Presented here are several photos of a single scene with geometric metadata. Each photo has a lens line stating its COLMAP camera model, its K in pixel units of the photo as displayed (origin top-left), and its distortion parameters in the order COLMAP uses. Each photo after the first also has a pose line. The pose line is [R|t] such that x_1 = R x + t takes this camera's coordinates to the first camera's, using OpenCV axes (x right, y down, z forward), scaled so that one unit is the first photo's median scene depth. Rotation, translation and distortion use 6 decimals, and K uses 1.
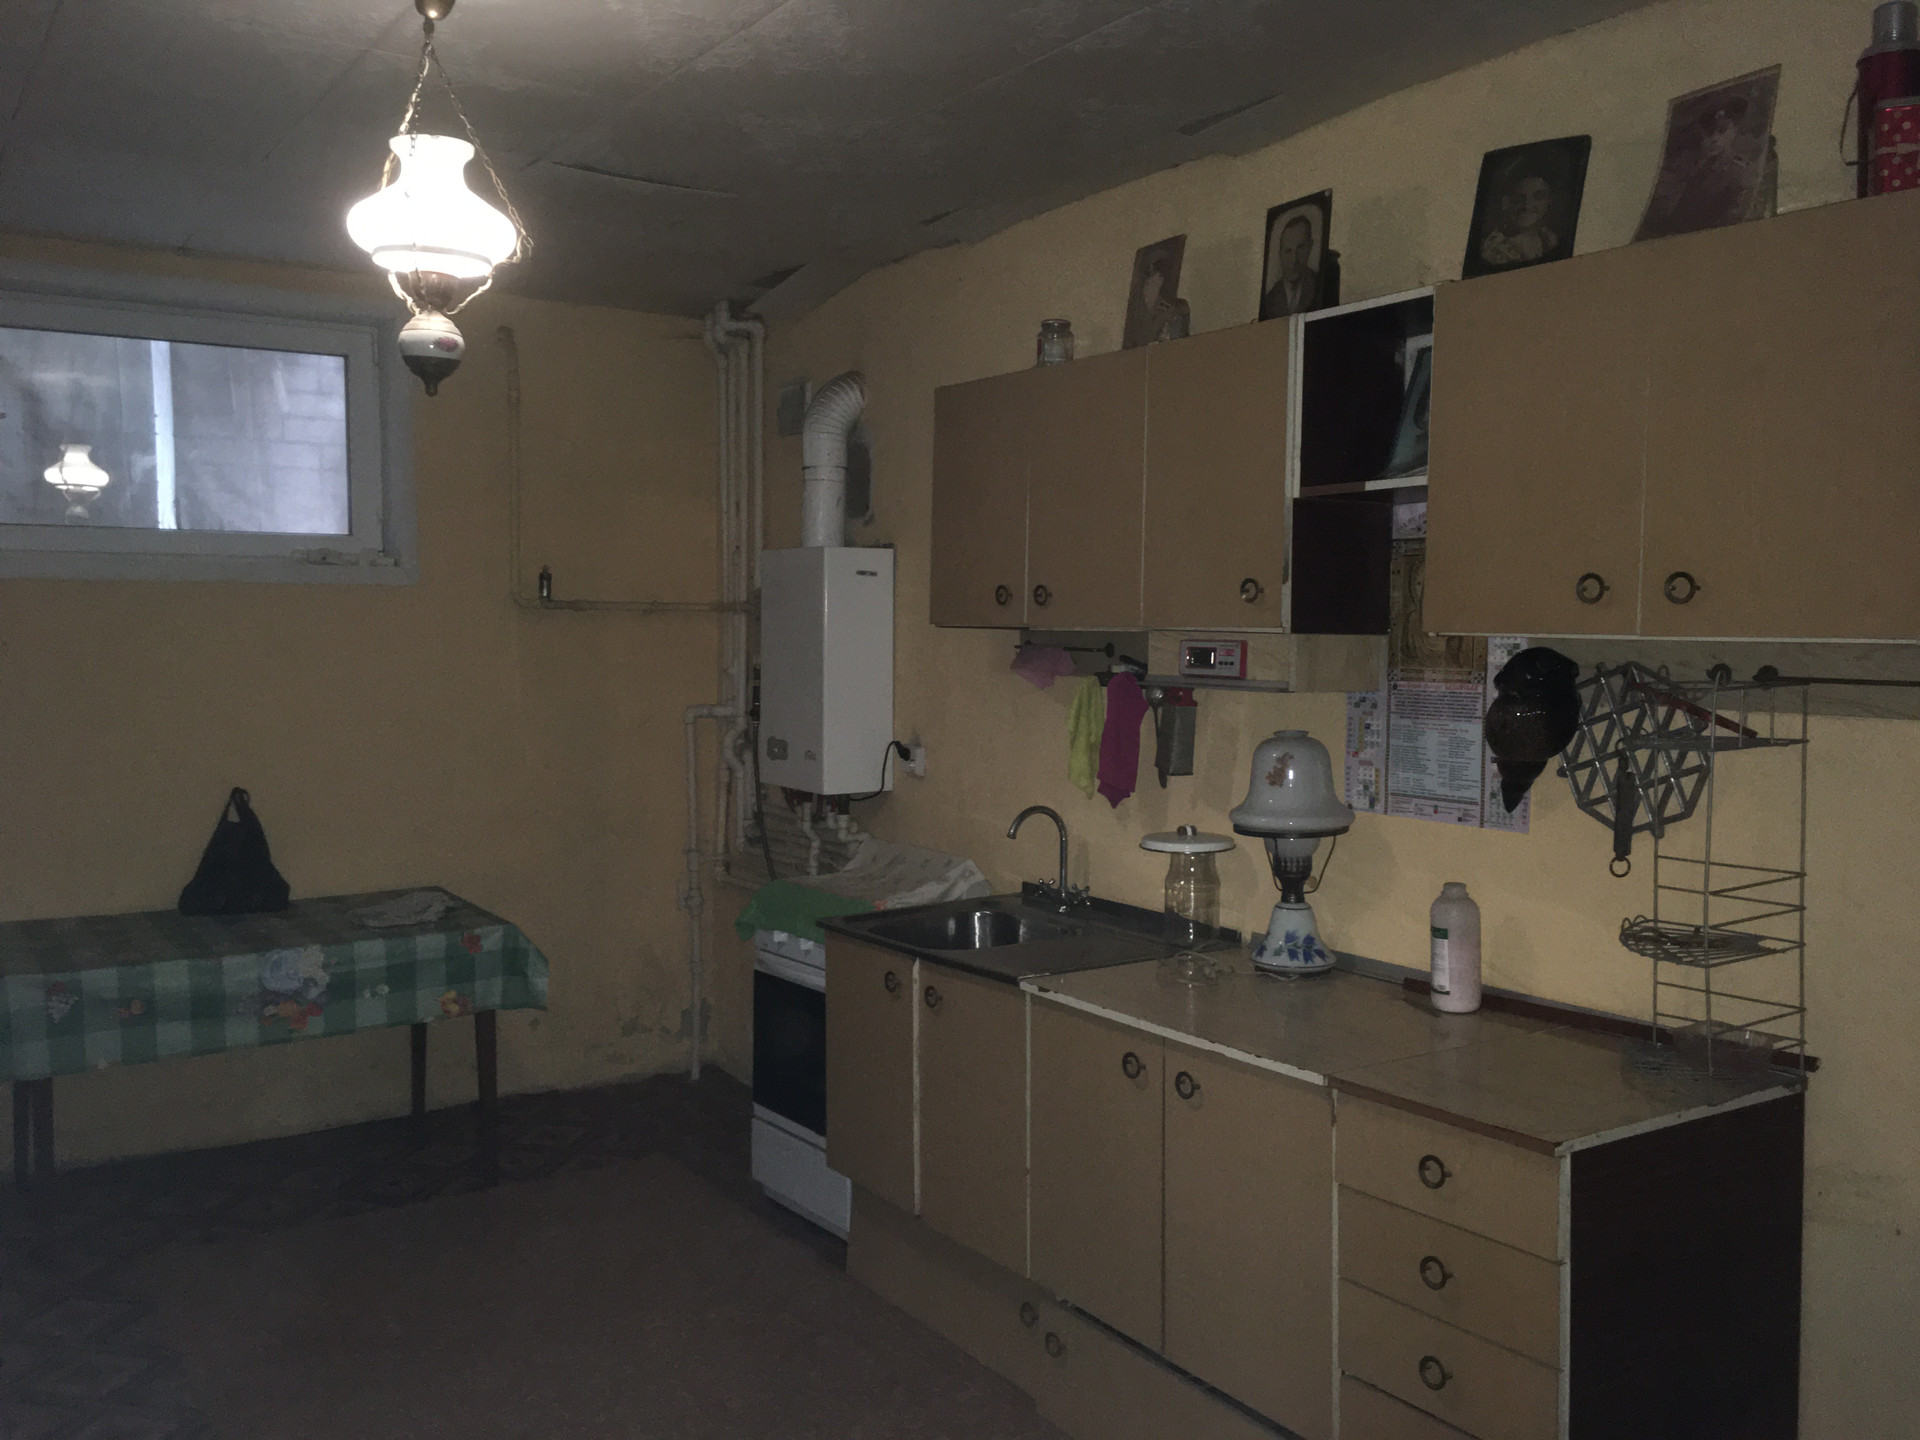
lens RADIAL K [[1648.2, 0, 957.6], [0, 1648.2, 725.0], [0, 0, 1]] dist [0.082229, -0.129341]
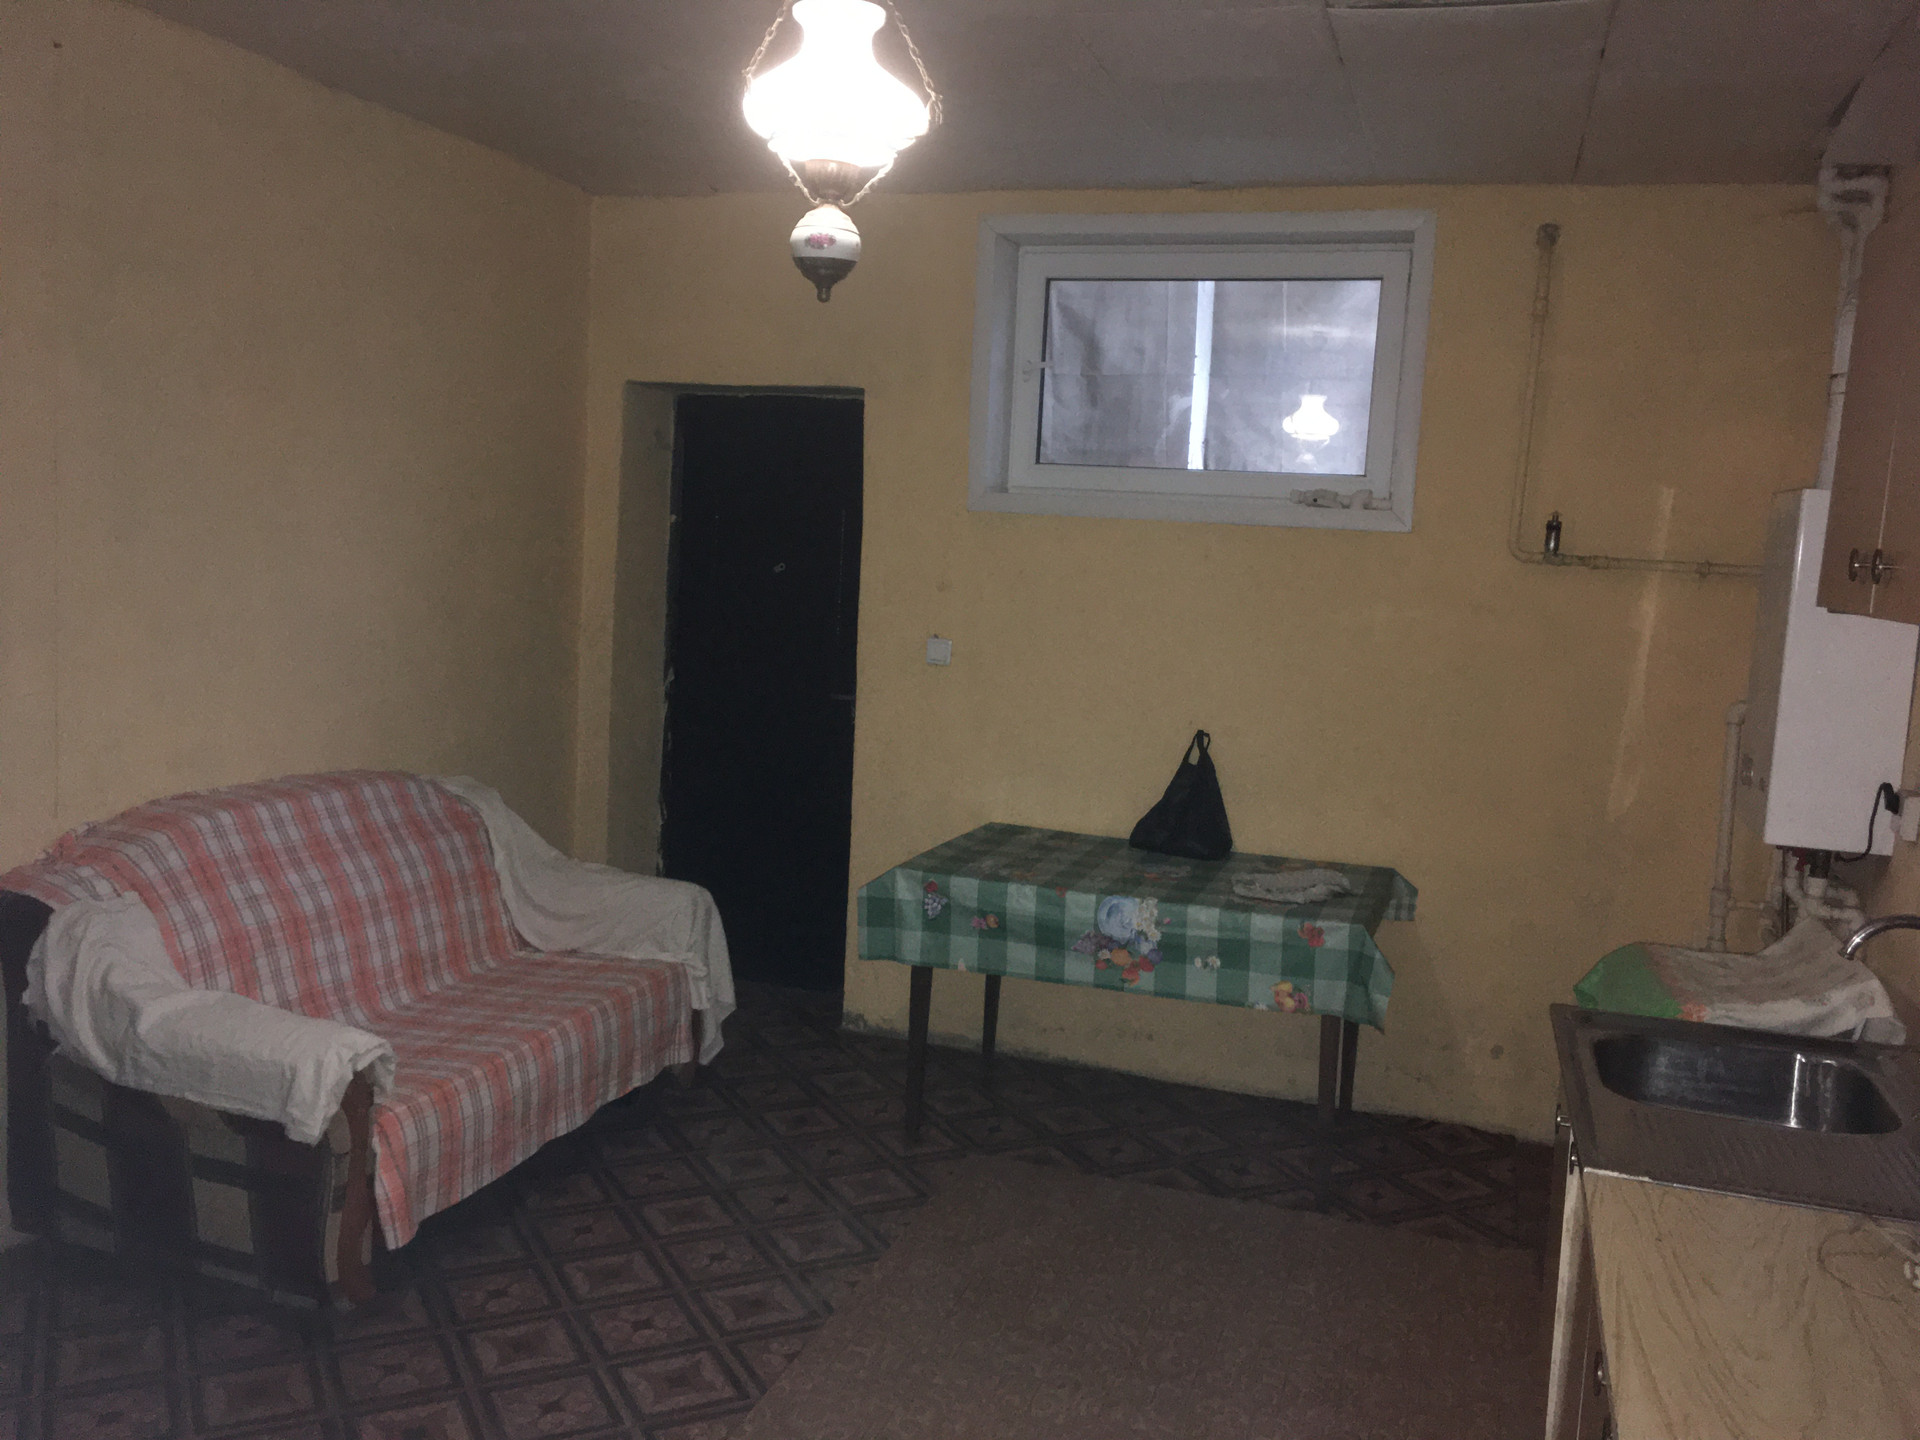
lens RADIAL K [[1648.2, 0, 960.1], [0, 1648.2, 710.0], [0, 0, 1]] dist [0.082229, -0.129341]
pose [[0.614422, 0.114691, -0.780597, 0.266365], [-0.101288, 0.992657, 0.066123, -0.027066], [0.782449, 0.038438, 0.621527, 0.300172]]
